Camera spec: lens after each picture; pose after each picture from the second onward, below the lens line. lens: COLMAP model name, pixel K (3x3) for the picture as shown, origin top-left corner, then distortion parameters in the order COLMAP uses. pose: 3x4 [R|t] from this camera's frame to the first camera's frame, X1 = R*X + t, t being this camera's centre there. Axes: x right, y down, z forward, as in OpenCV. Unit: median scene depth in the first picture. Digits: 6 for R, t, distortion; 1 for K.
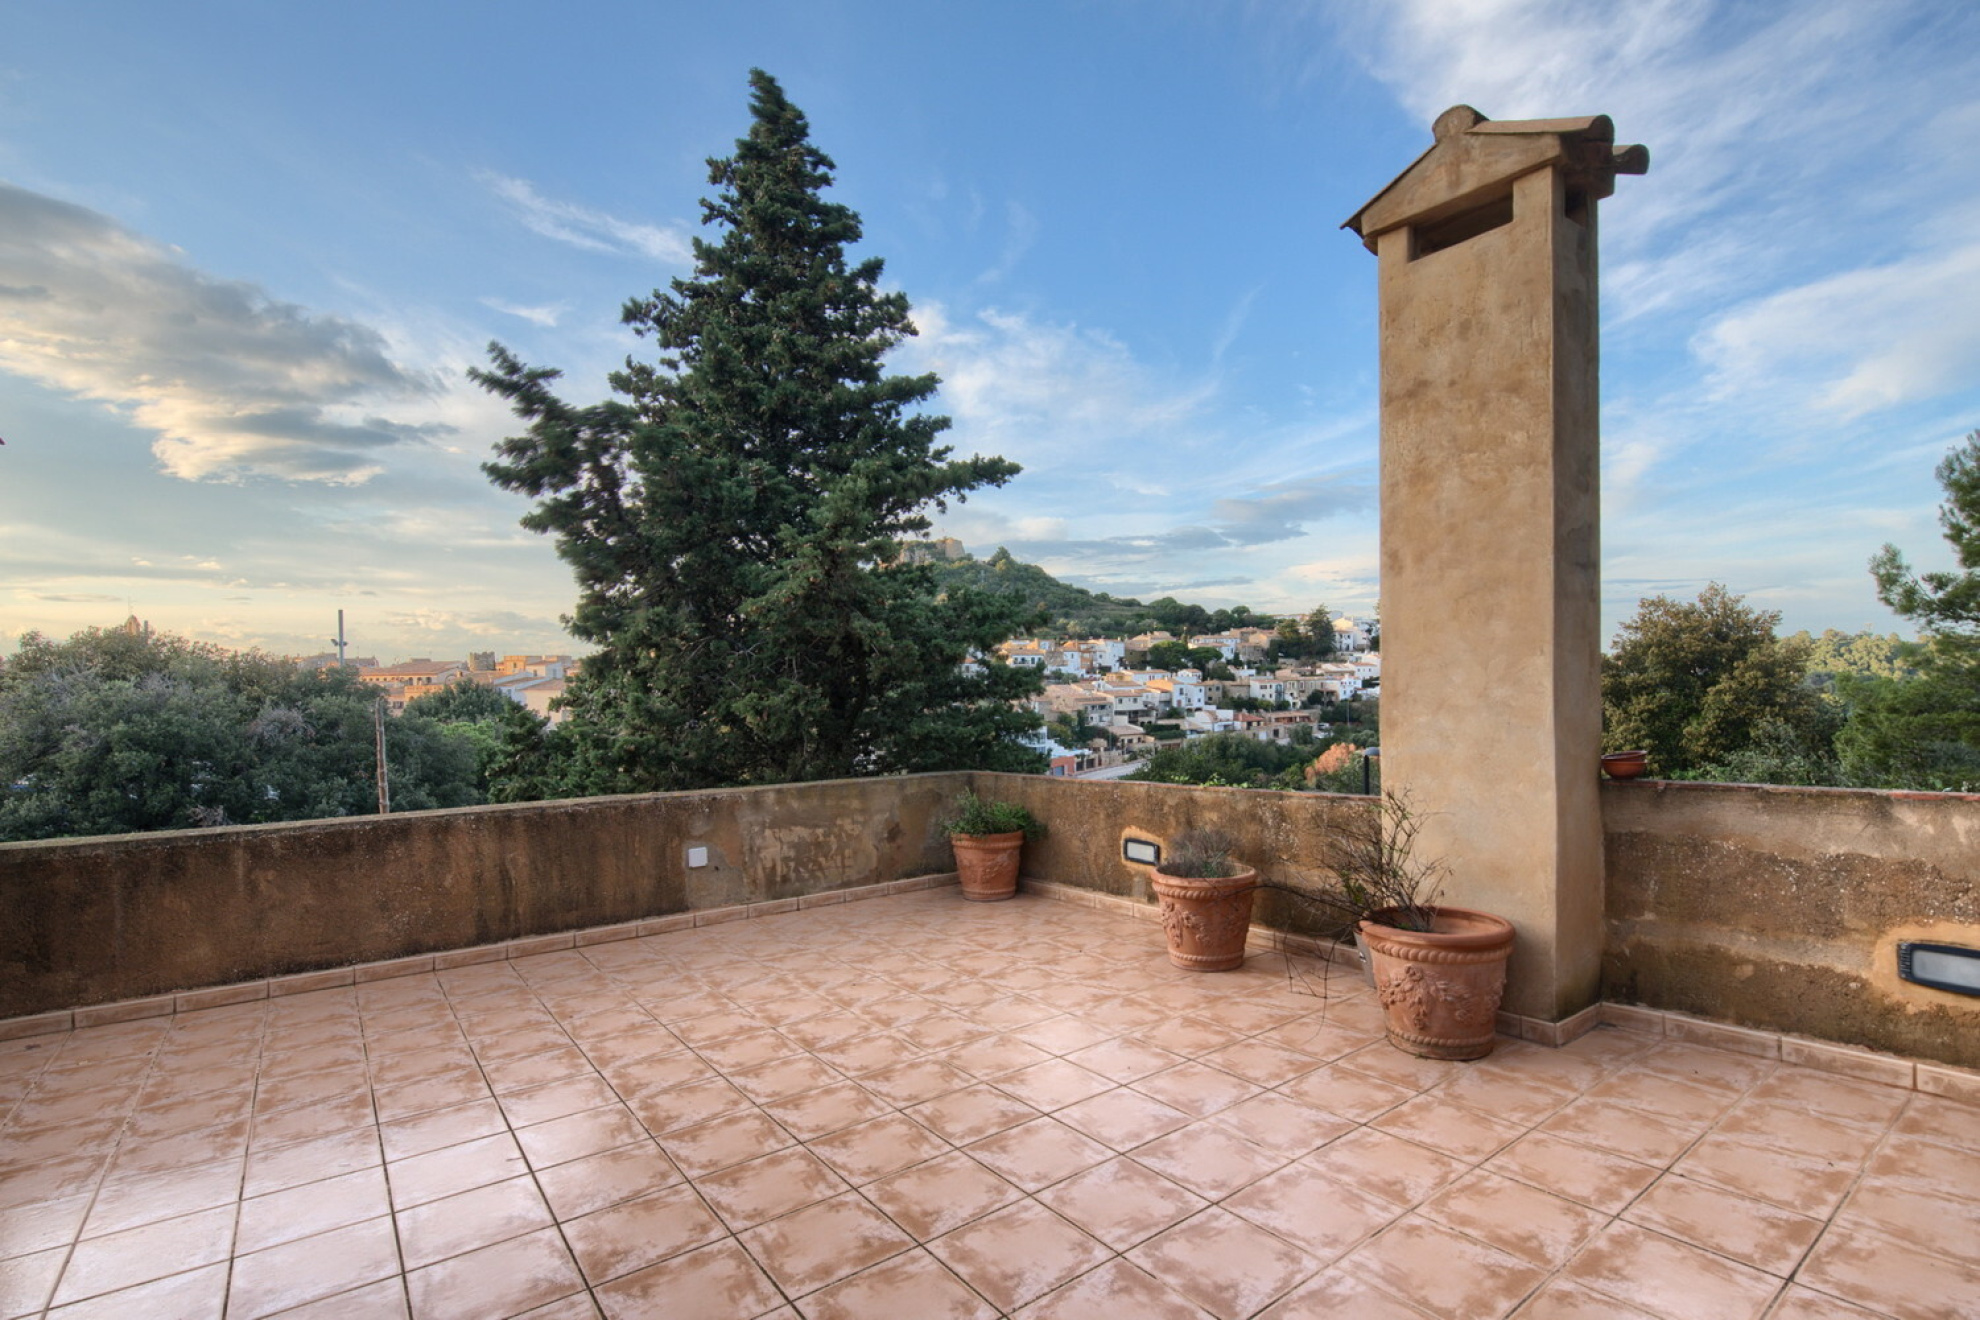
lens RADIAL K [[906.5, 0, 982.9], [0, 906.5, 666.9], [0, 0, 1]] dist [-0.010504, -0.001706]
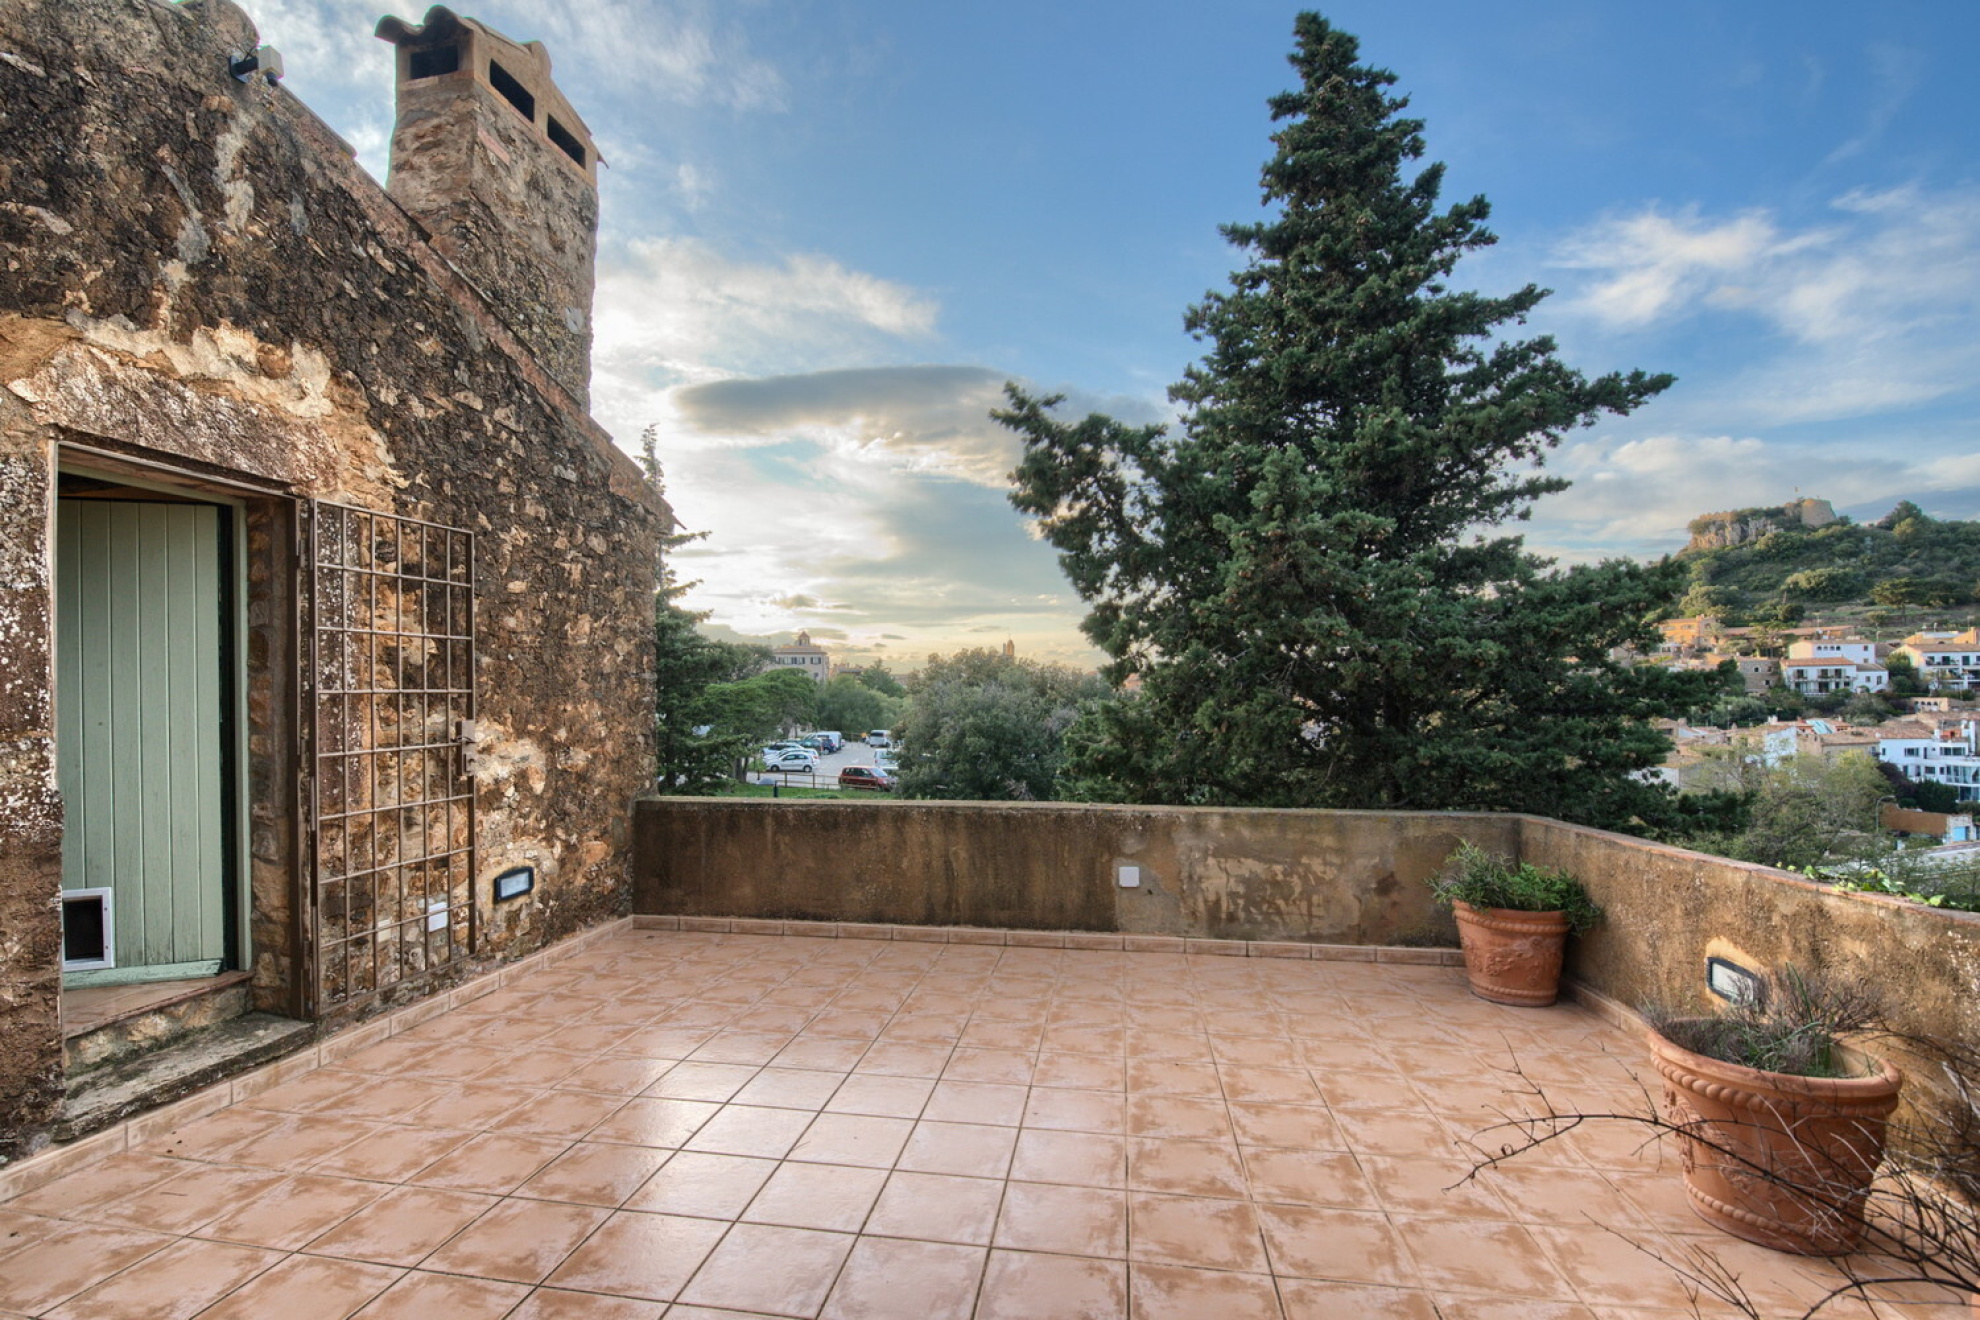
lens RADIAL K [[882.9, 0, 985.8], [0, 882.9, 668.2], [0, 0, 1]] dist [-0.009457, -0.003818]
pose [[0.696173, -0.012363, -0.717768, 0.241857], [0.007668, 0.999923, -0.009786, 0.001405], [0.717833, 0.001309, 0.696214, 0.254357]]
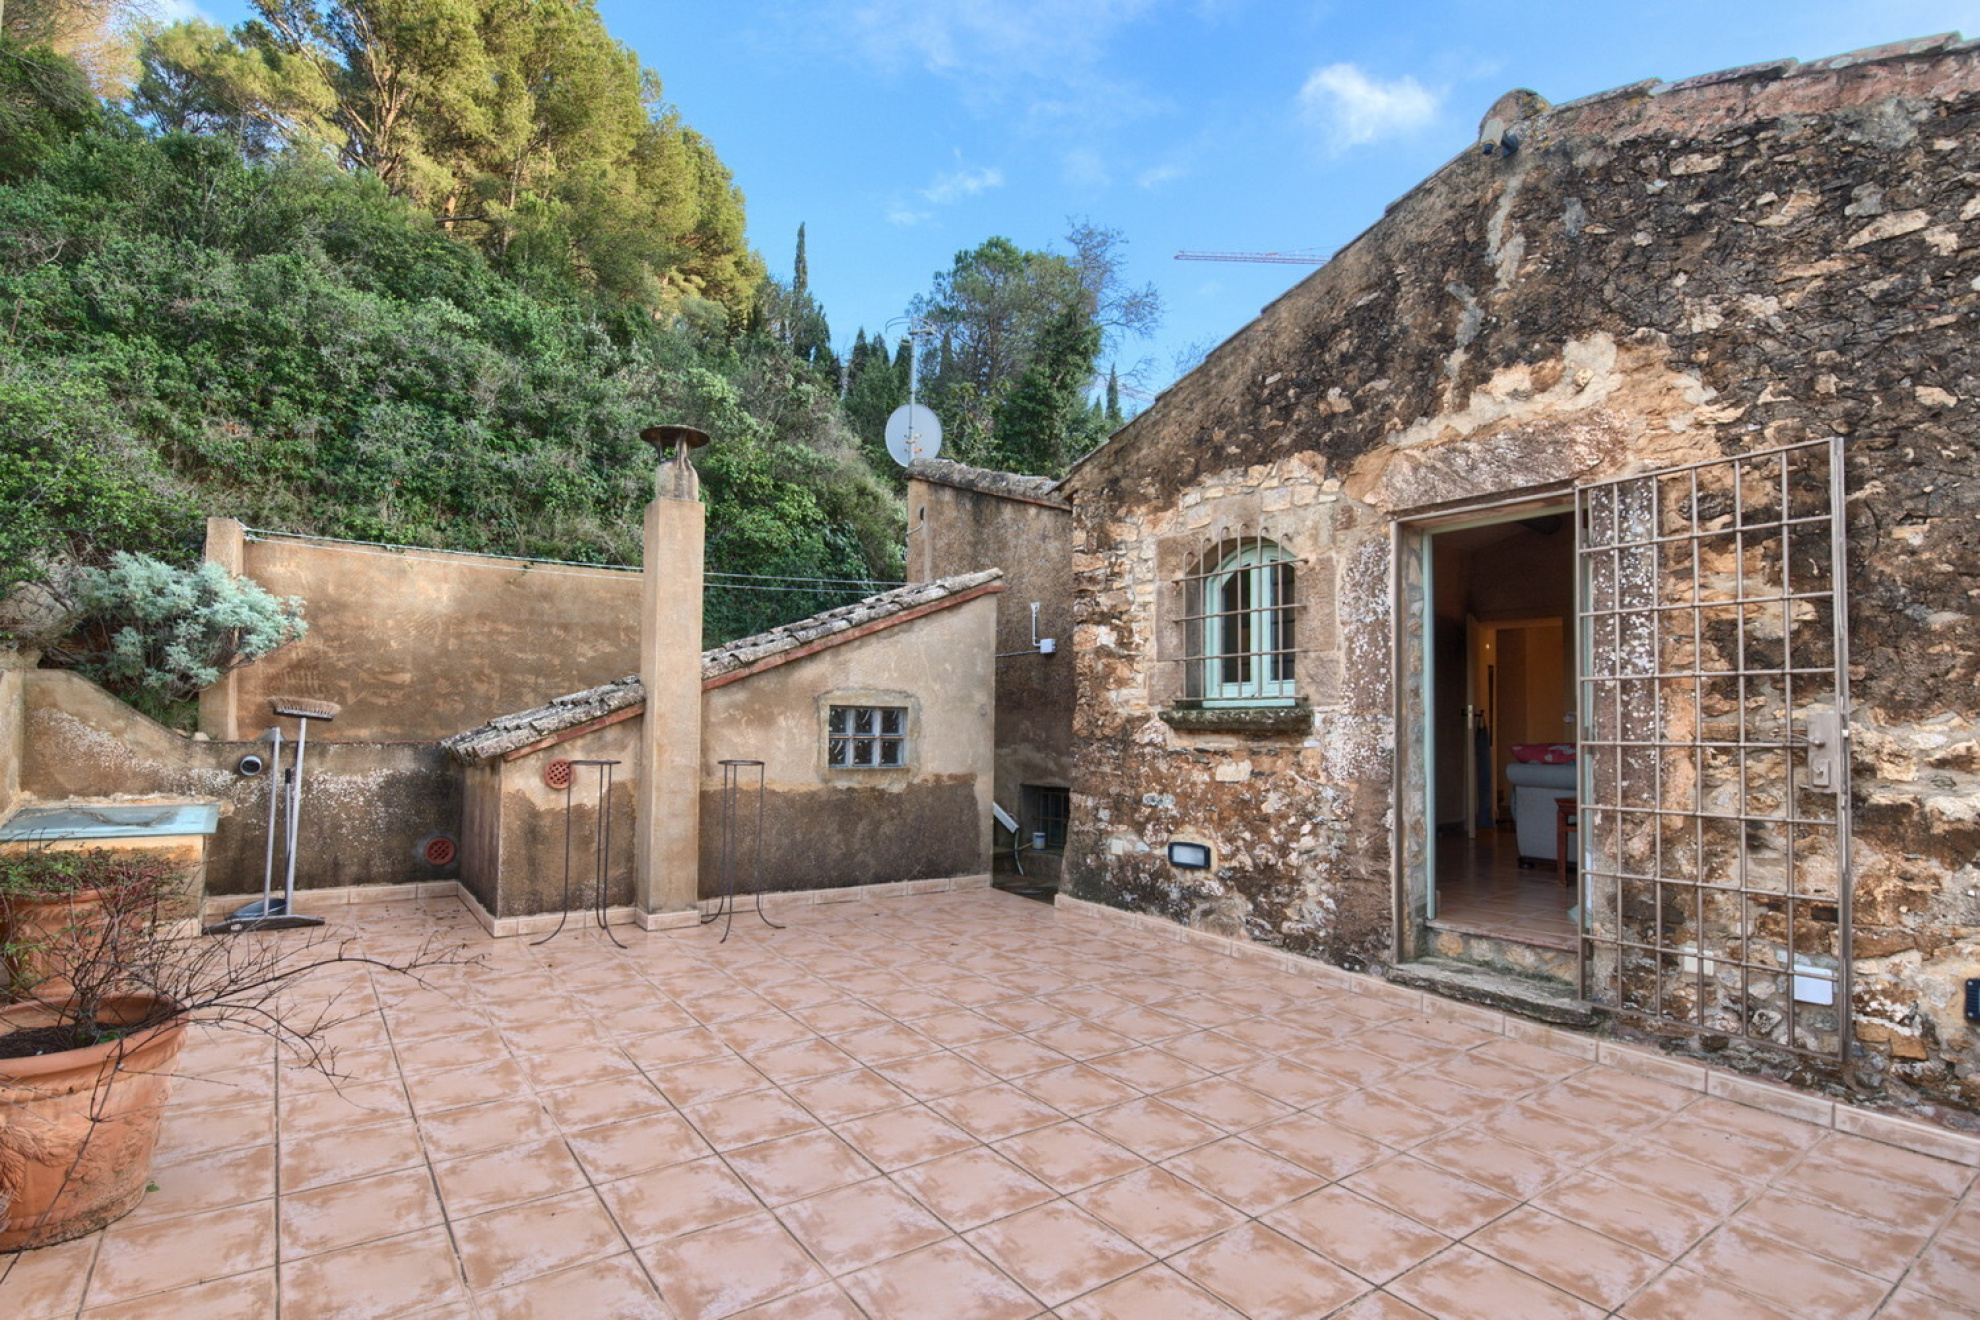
lens RADIAL K [[953.6, 0, 920.8], [0, 953.6, 668.2], [0, 0, 1]] dist [-0.001705, -0.001631]
pose [[-0.998902, 0.005109, 0.046564, -0.091318], [0.001908, 0.997647, -0.068531, 0.045602], [-0.046804, -0.068367, -0.996562, 1.024985]]
